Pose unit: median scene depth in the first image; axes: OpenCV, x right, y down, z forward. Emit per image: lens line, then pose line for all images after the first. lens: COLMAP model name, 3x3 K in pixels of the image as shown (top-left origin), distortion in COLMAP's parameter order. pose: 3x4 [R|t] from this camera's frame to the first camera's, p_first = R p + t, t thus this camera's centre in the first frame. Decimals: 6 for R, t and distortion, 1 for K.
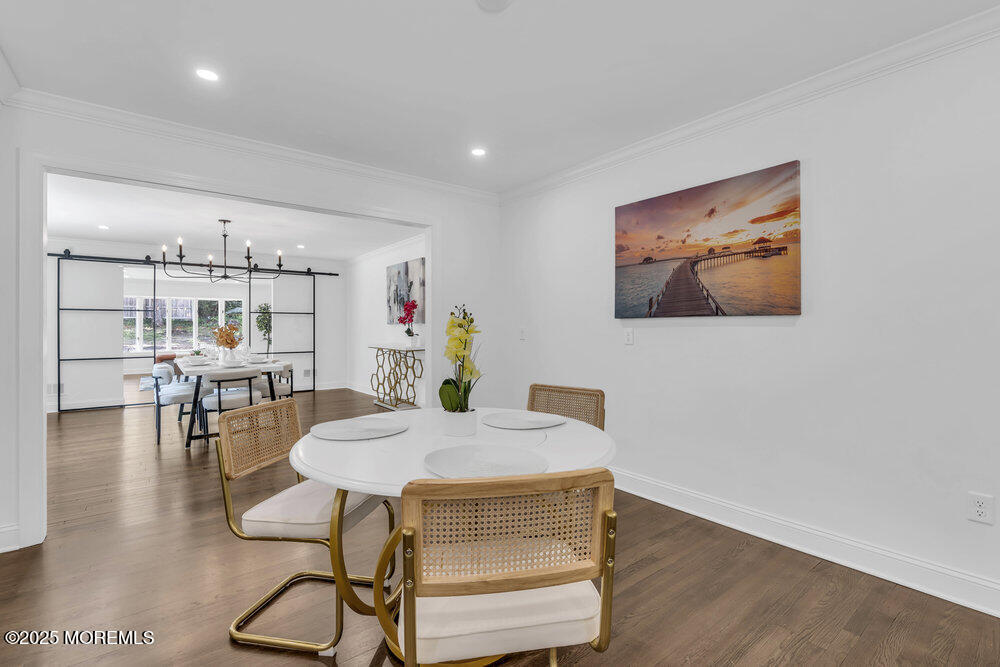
lens RADIAL K [[459.3, 0, 500.0], [0, 459.3, 329.5], [0, 0, 1]] dist [-0.001660, 0.002120]
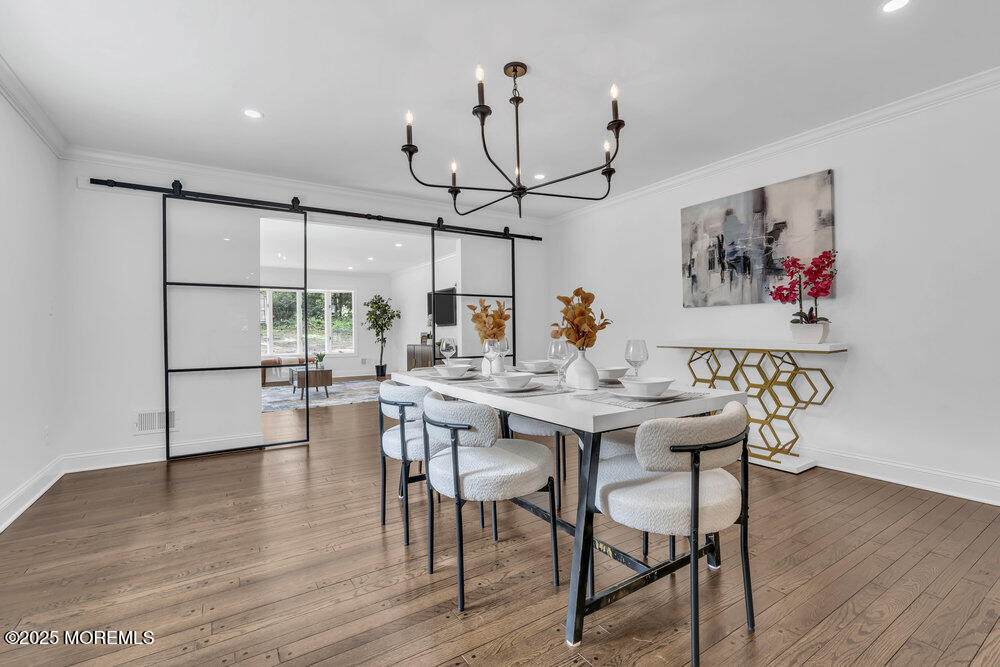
lens RADIAL K [[459.3, 0, 495.2], [0, 459.3, 336.4], [0, 0, 1]] dist [-0.001660, 0.002120]
pose [[0.995506, -0.006821, -0.094455, -0.462573], [0.007378, 0.999957, 0.005553, 0.021193], [0.094413, -0.006225, 0.995514, 0.434473]]
